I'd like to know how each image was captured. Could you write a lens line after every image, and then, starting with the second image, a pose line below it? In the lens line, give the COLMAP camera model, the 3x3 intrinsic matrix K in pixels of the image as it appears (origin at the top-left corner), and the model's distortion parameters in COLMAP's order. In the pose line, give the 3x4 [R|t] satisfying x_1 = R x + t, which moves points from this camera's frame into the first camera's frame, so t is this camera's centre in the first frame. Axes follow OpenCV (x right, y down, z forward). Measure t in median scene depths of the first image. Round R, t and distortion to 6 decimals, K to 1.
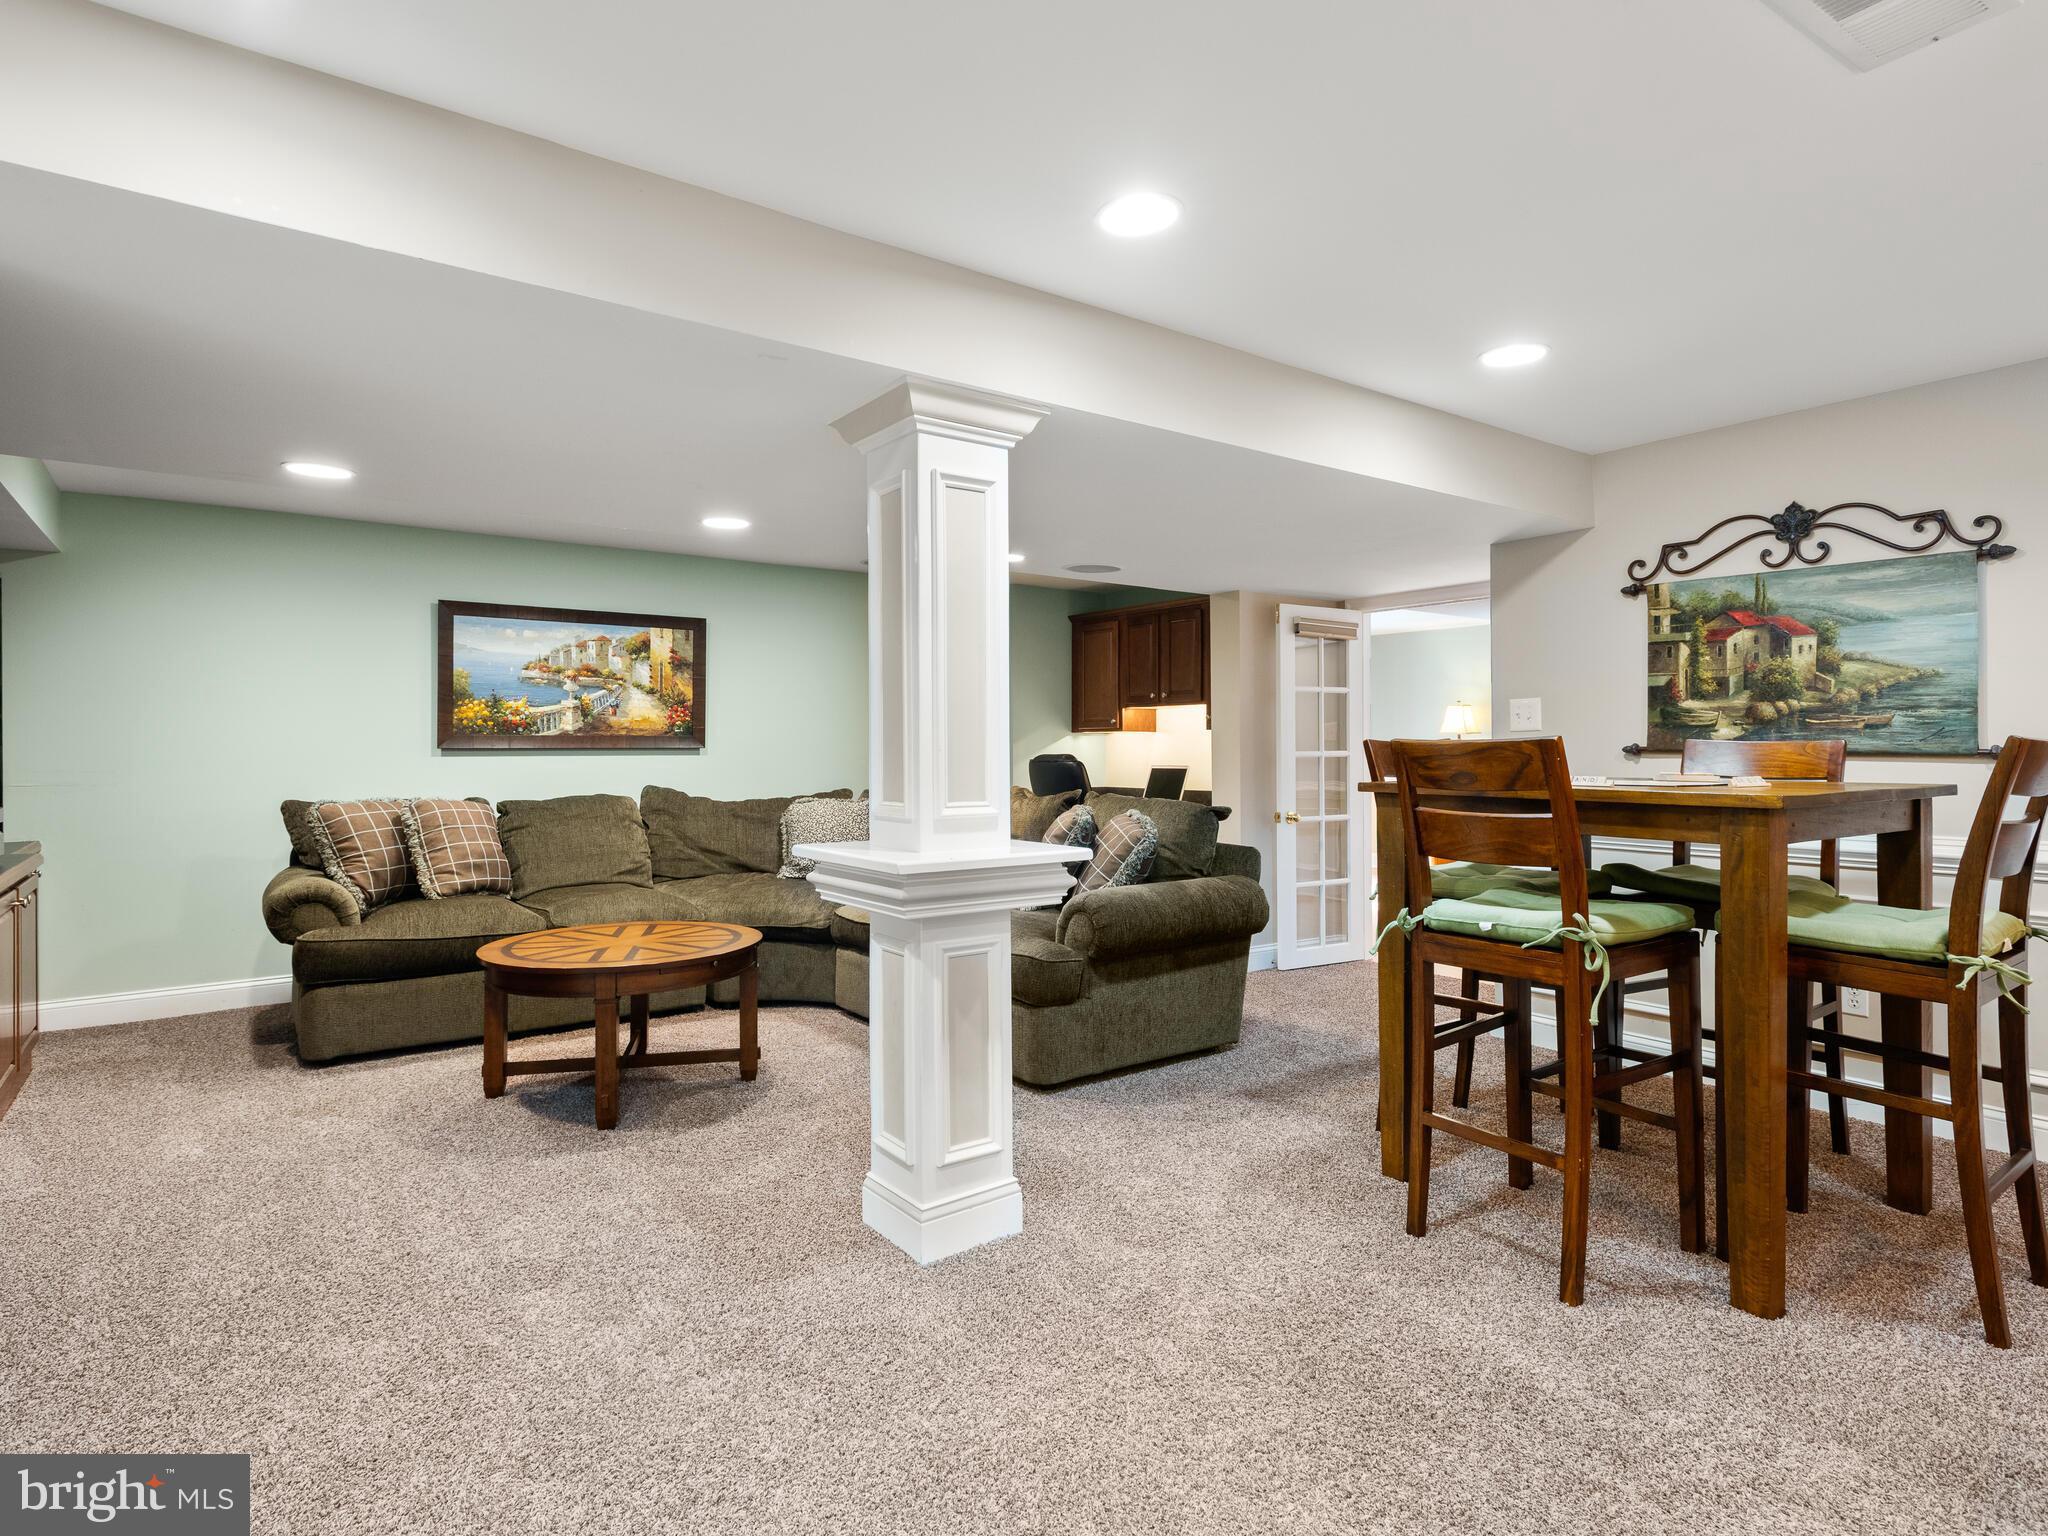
lens RADIAL K [[1099.3, 0, 1025.7], [0, 1099.3, 758.2], [0, 0, 1]] dist [0.004045, 0.000400]
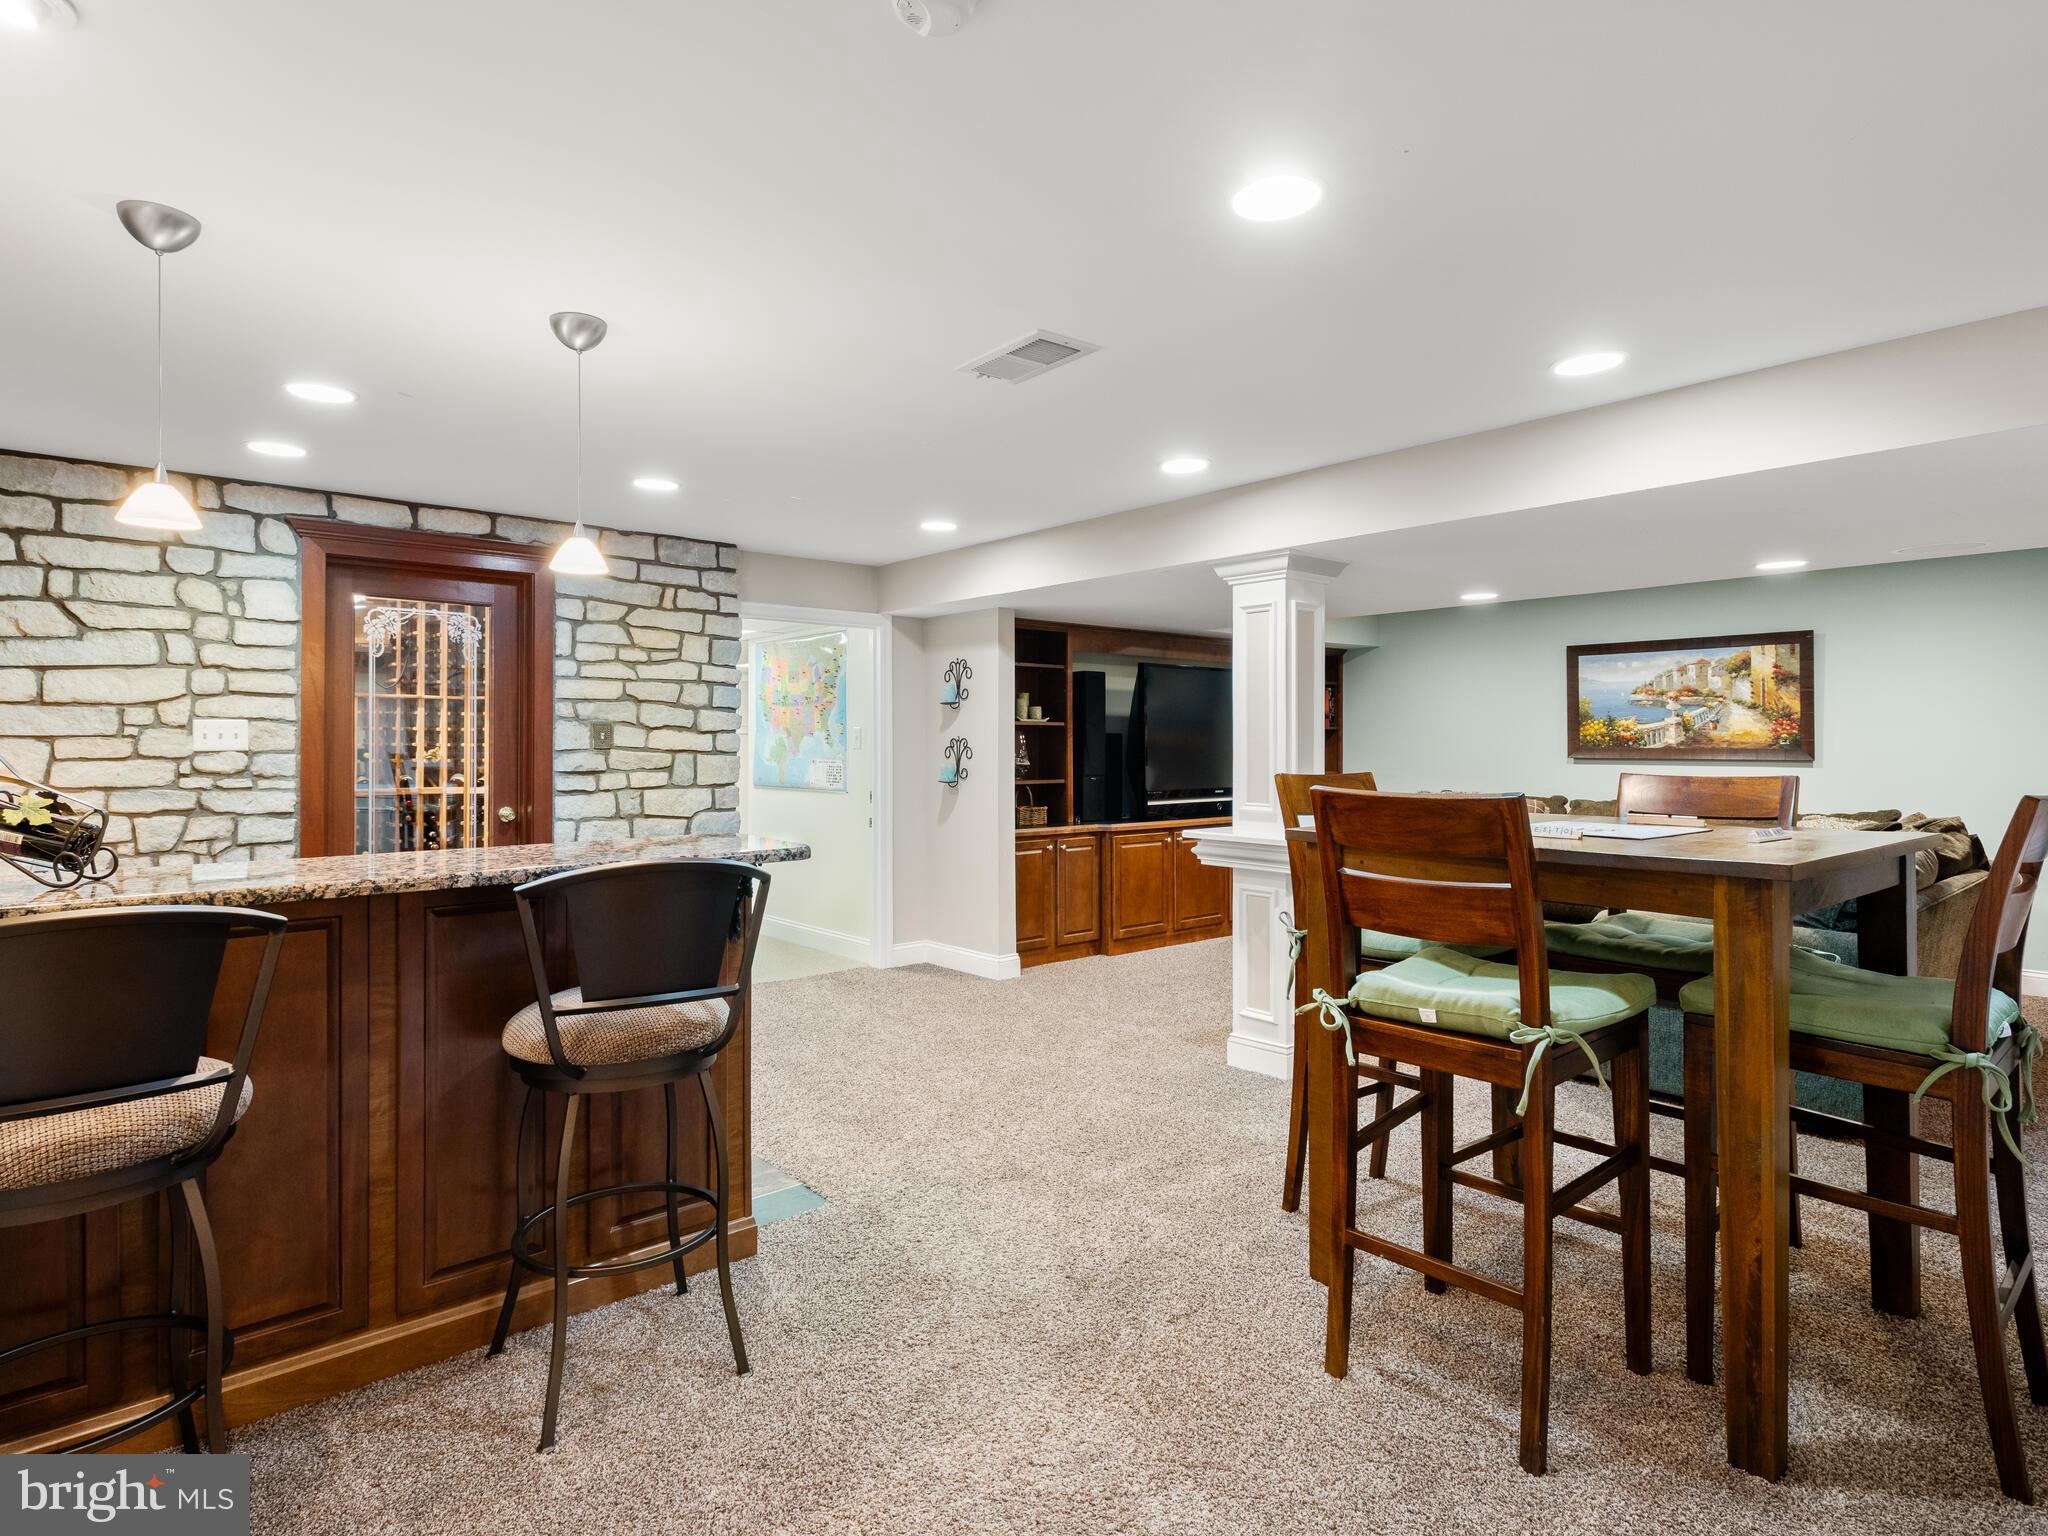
lens RADIAL K [[1099.3, 0, 1024.4], [0, 1099.3, 752.4], [0, 0, 1]] dist [0.004045, 0.000400]
pose [[0.082896, 0.010016, -0.996508, 0.730234], [-0.010710, 0.999901, 0.009160, -0.020687], [0.996501, 0.009914, 0.082995, 0.238674]]
